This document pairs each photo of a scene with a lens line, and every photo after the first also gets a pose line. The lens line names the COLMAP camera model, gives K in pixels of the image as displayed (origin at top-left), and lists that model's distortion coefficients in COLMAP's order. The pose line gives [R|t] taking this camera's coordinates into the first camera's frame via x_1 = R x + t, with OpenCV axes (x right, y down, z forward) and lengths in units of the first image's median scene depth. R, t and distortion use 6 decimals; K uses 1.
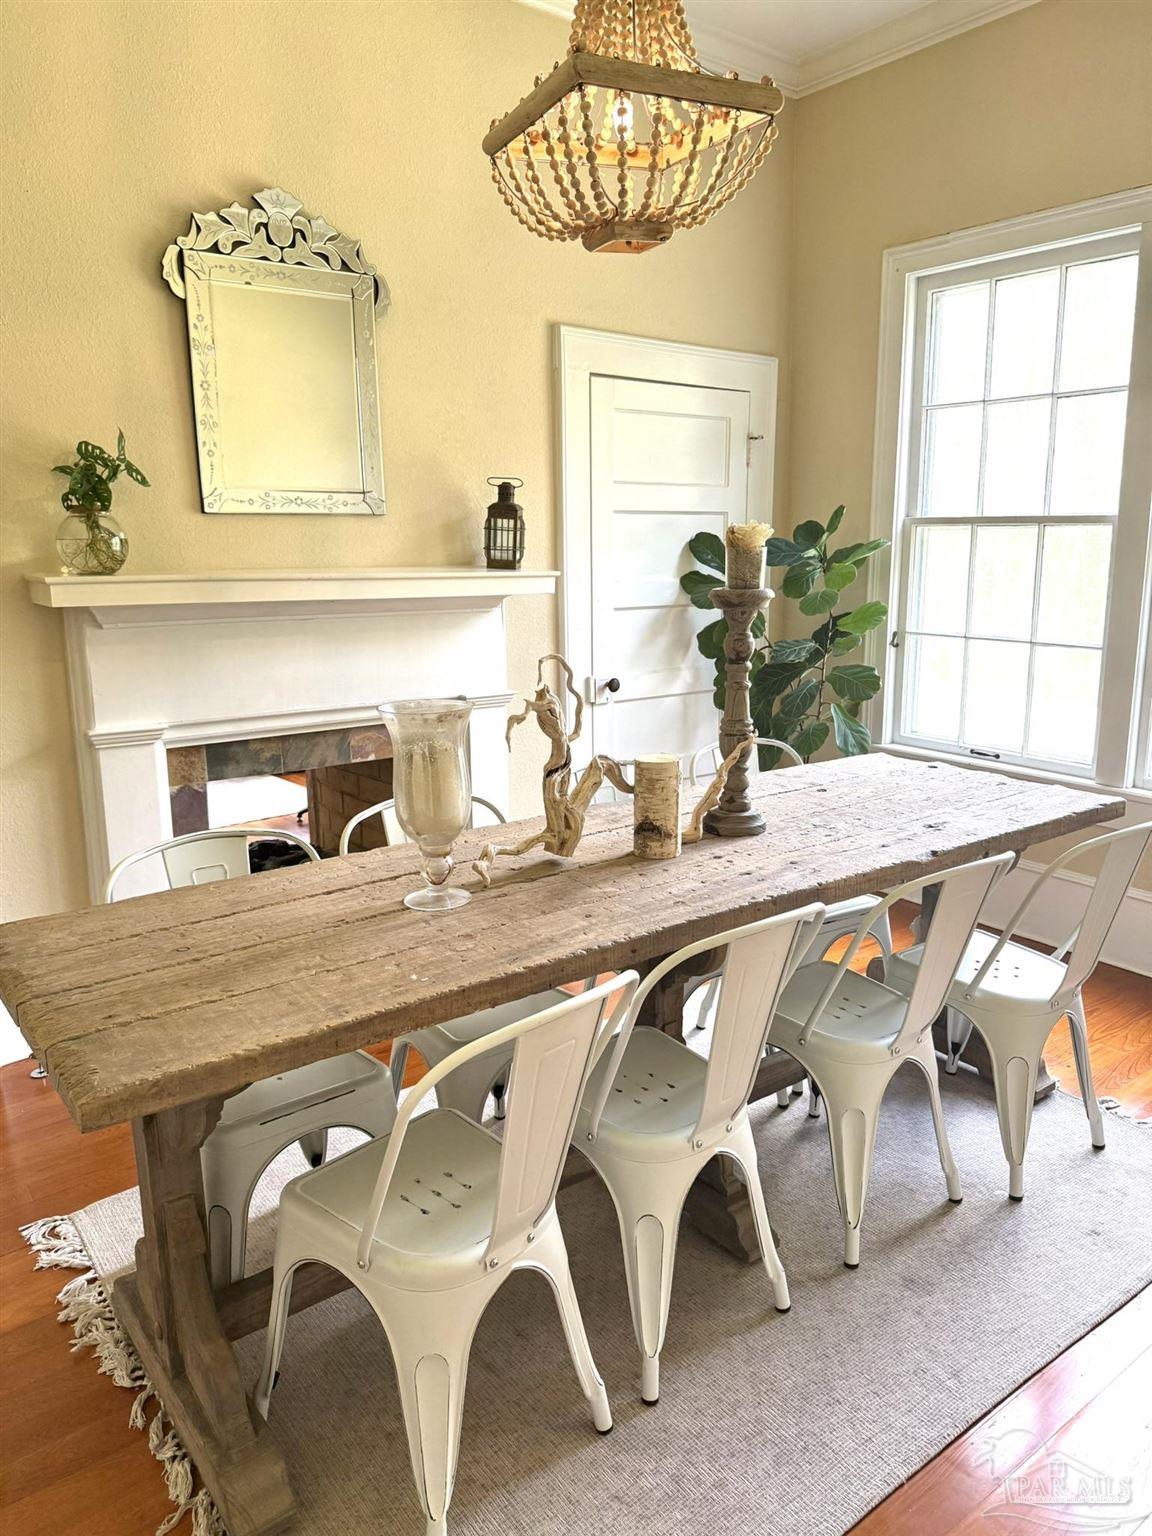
lens RADIAL K [[1111.2, 0, 581.5], [0, 1111.2, 783.7], [0, 0, 1]] dist [0.081472, -0.101815]
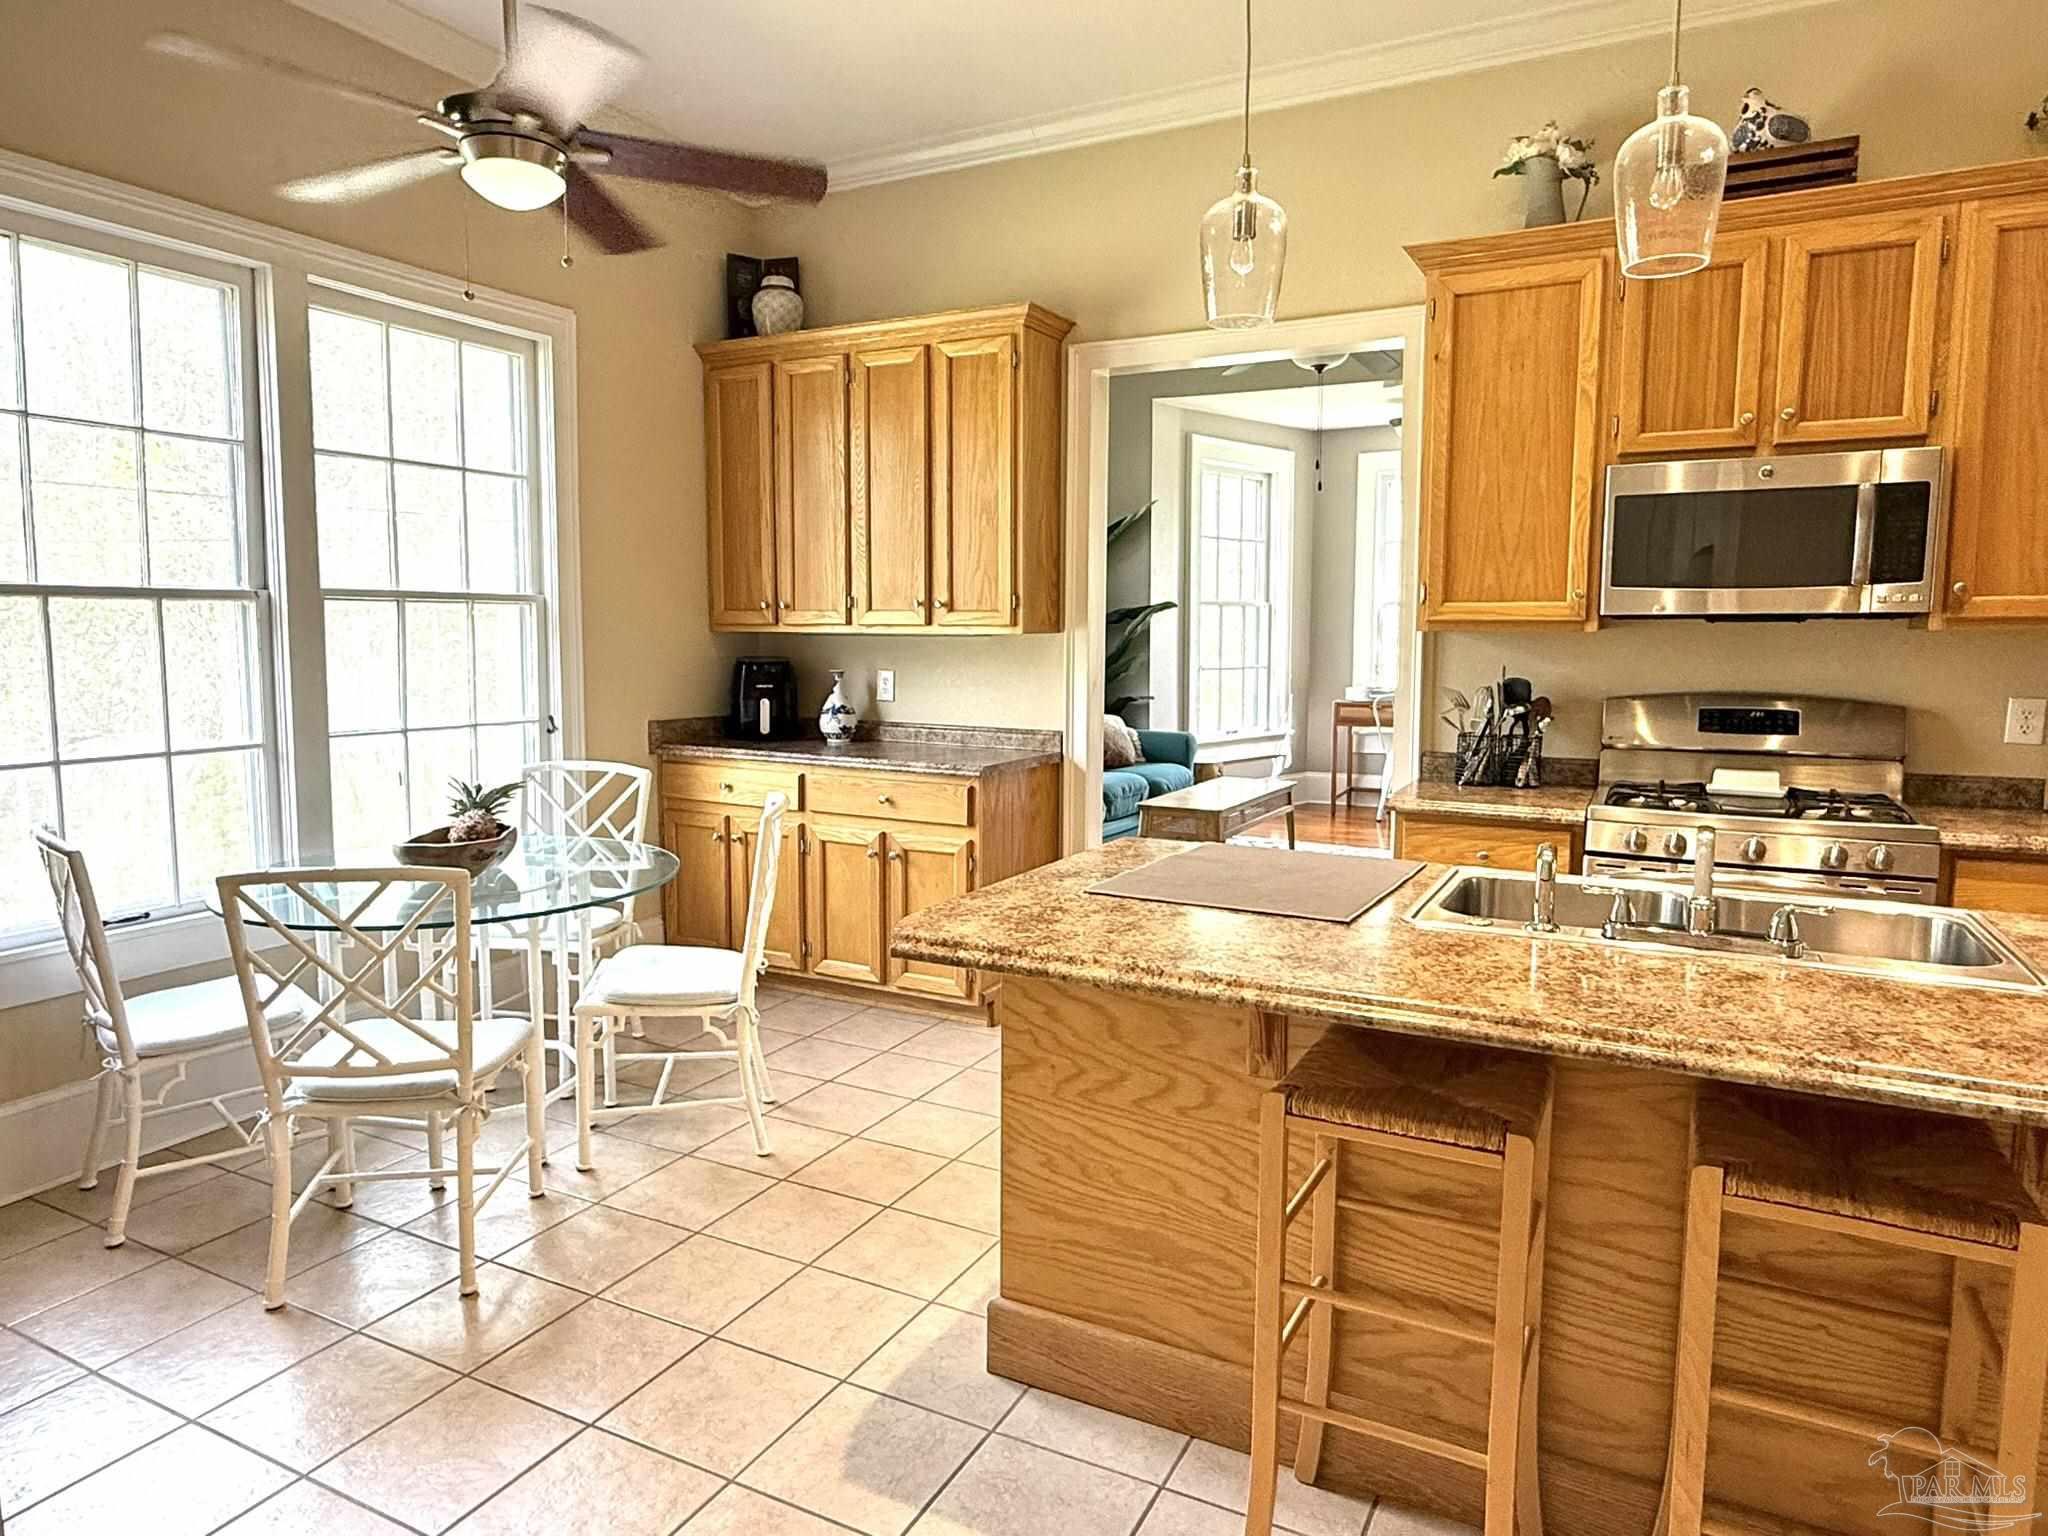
lens RADIAL K [[1258.9, 0, 1024.9], [0, 1258.9, 773.9], [0, 0, 1]] dist [-0.019793, 0.003250]
pose [[-0.430095, -0.115633, 0.895348, -0.706092], [0.180565, 0.960705, 0.210812, -0.220732], [-0.884542, 0.252338, -0.392315, 0.990040]]
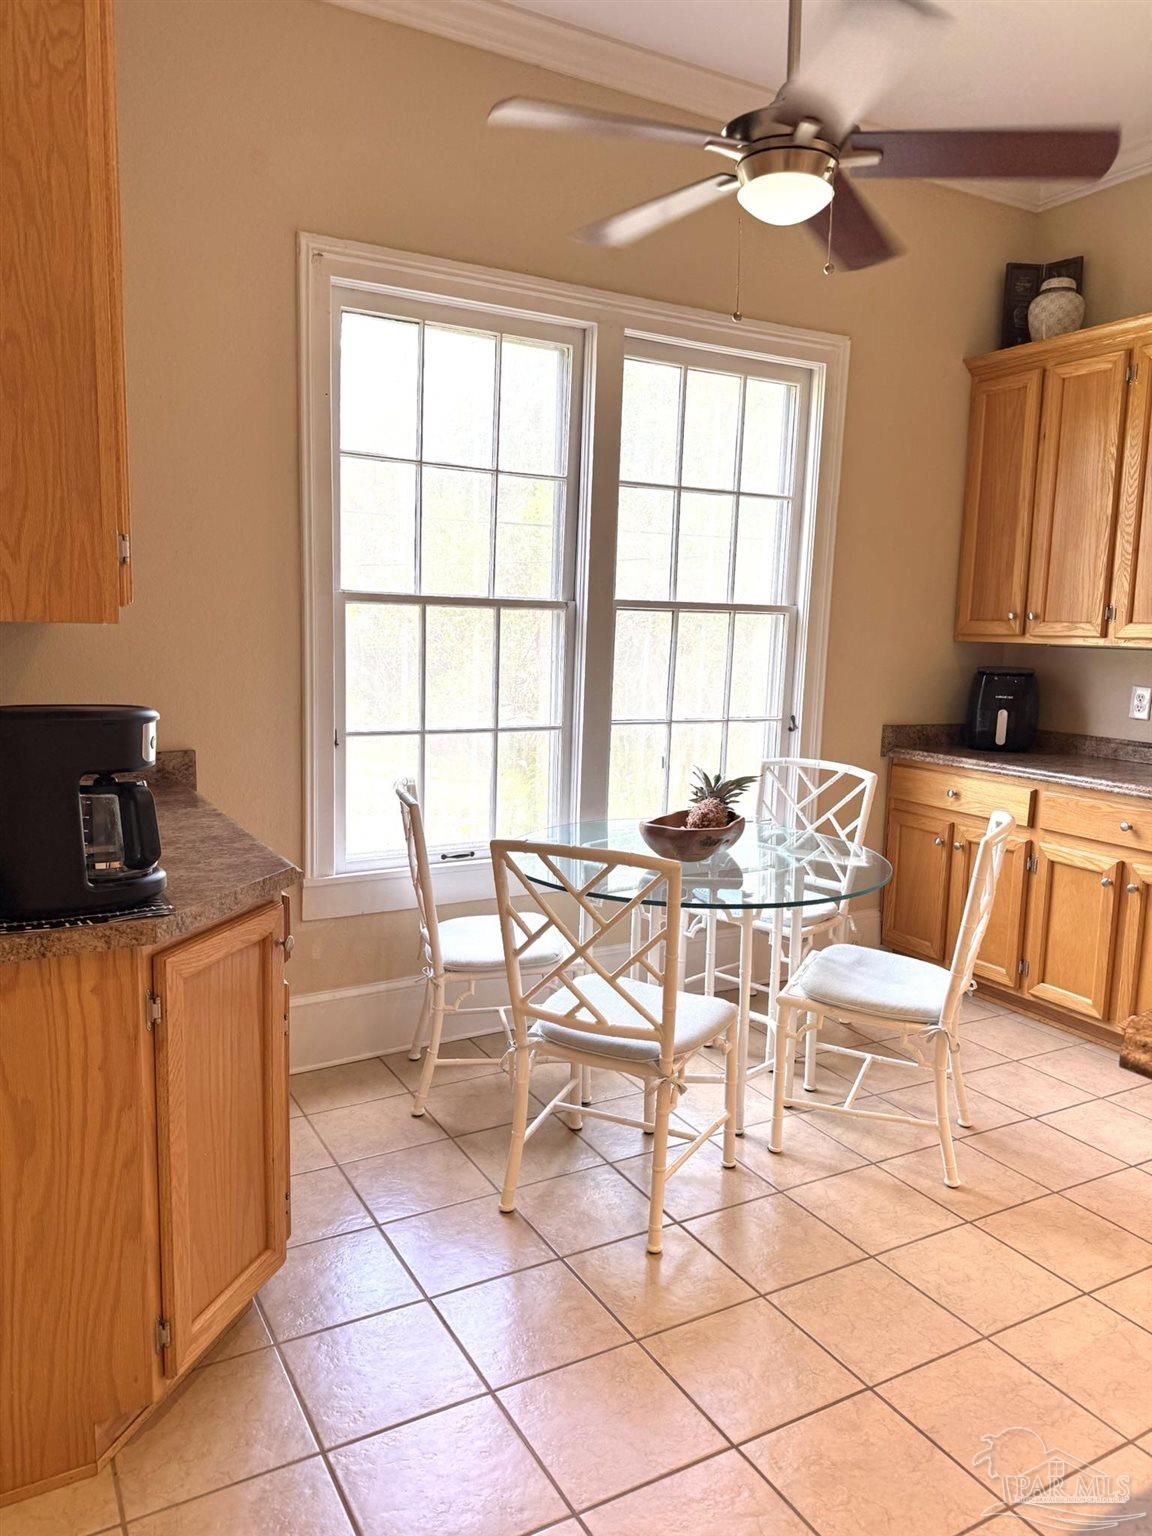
lens RADIAL K [[1111.2, 0, 564.3], [0, 1111.2, 776.9], [0, 0, 1]] dist [0.081472, -0.101815]
pose [[0.137382, -0.136975, 0.981002, -0.615842], [0.187111, 0.976150, 0.110094, -0.213874], [-0.972685, 0.168431, 0.159735, 0.961182]]
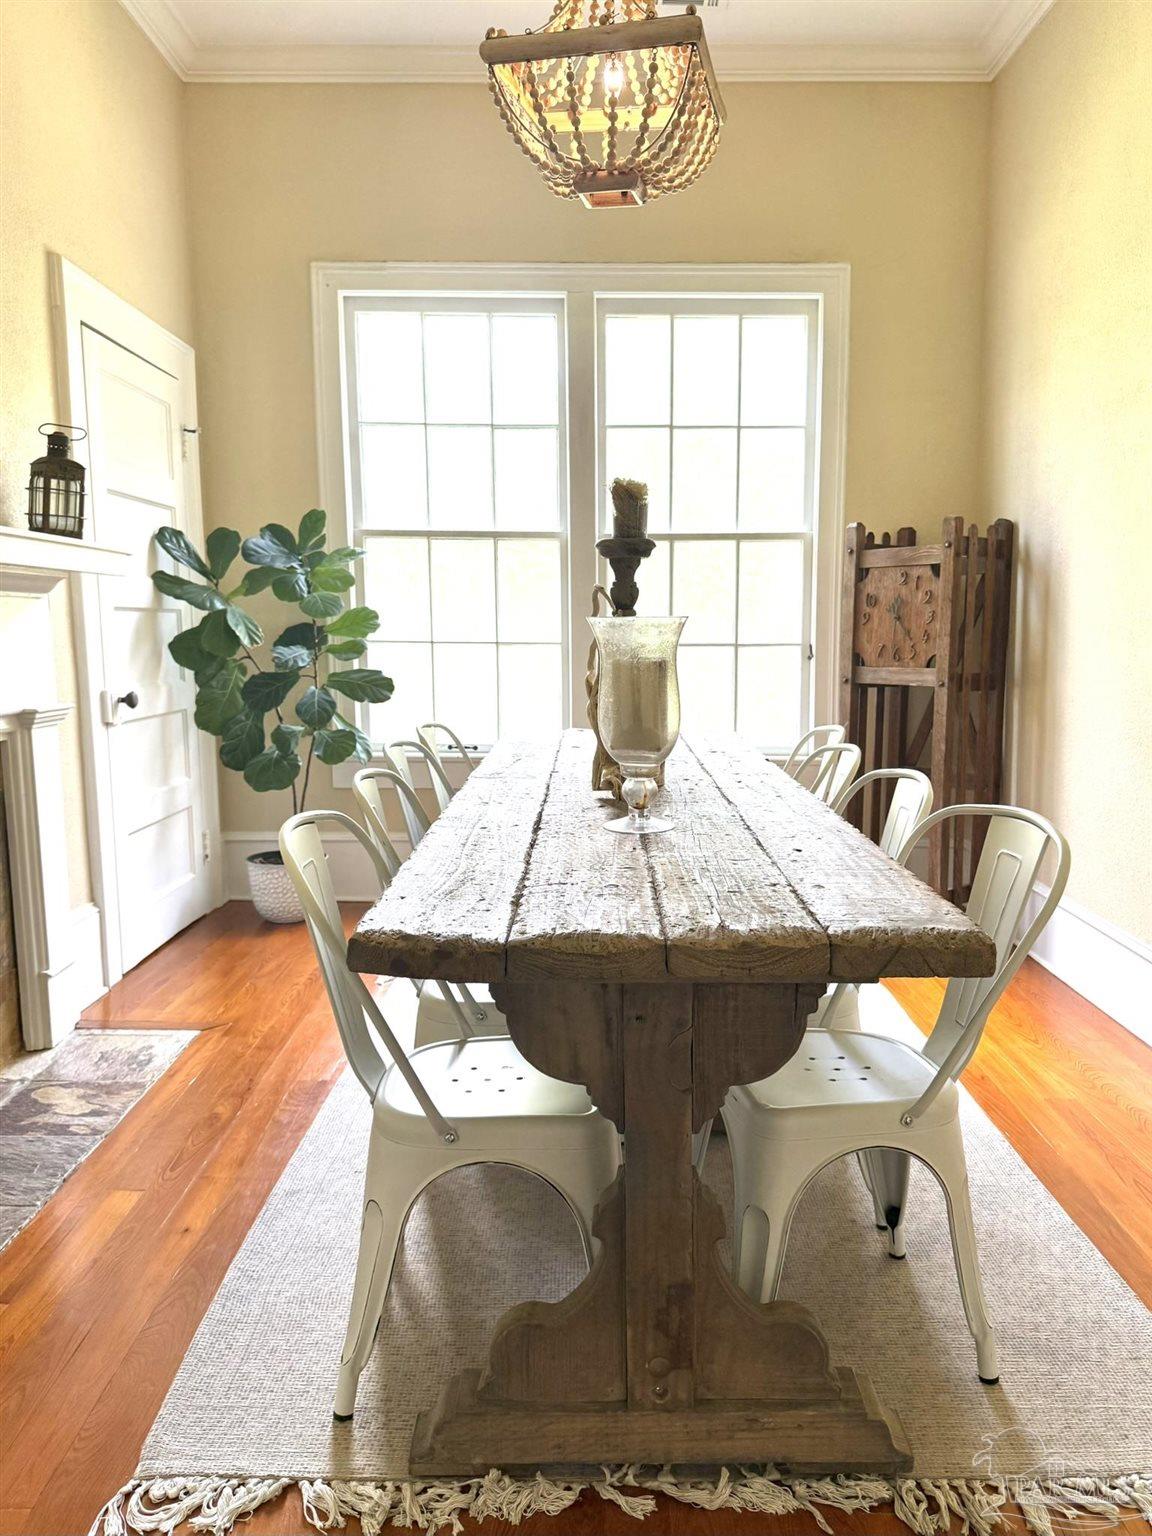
lens RADIAL K [[1203.4, 0, 583.9], [0, 1203.4, 790.5], [0, 0, 1]] dist [-0.010542, -0.002263]
pose [[0.605490, -0.100481, 0.789484, -0.557987], [0.163992, 0.986462, -0.000222, 0.036496], [-0.778774, 0.129604, 0.613771, 0.252905]]
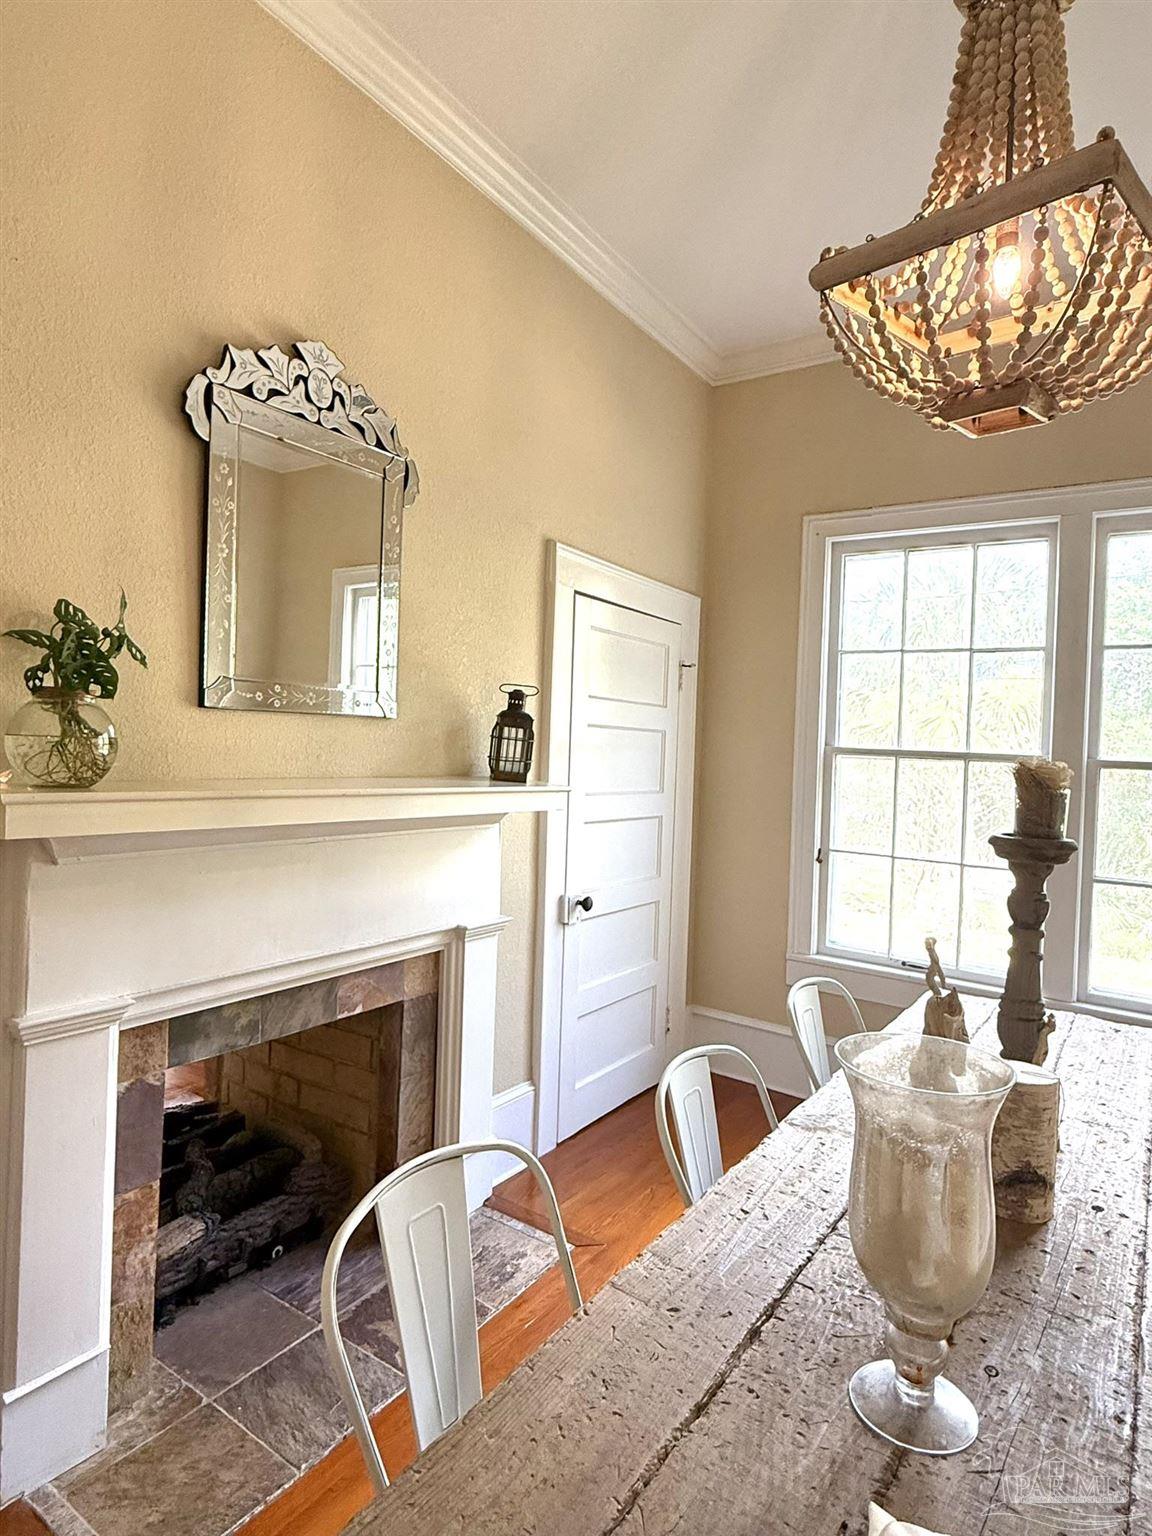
lens RADIAL K [[875.5, 0, 574.8], [0, 875.5, 765.4], [0, 0, 1]] dist [0.001388, -0.000524]
pose [[0.945555, 0.037734, 0.323267, -0.266428], [0.023331, 0.982842, -0.182969, -0.081632], [-0.324624, 0.180549, 0.928451, 0.350590]]
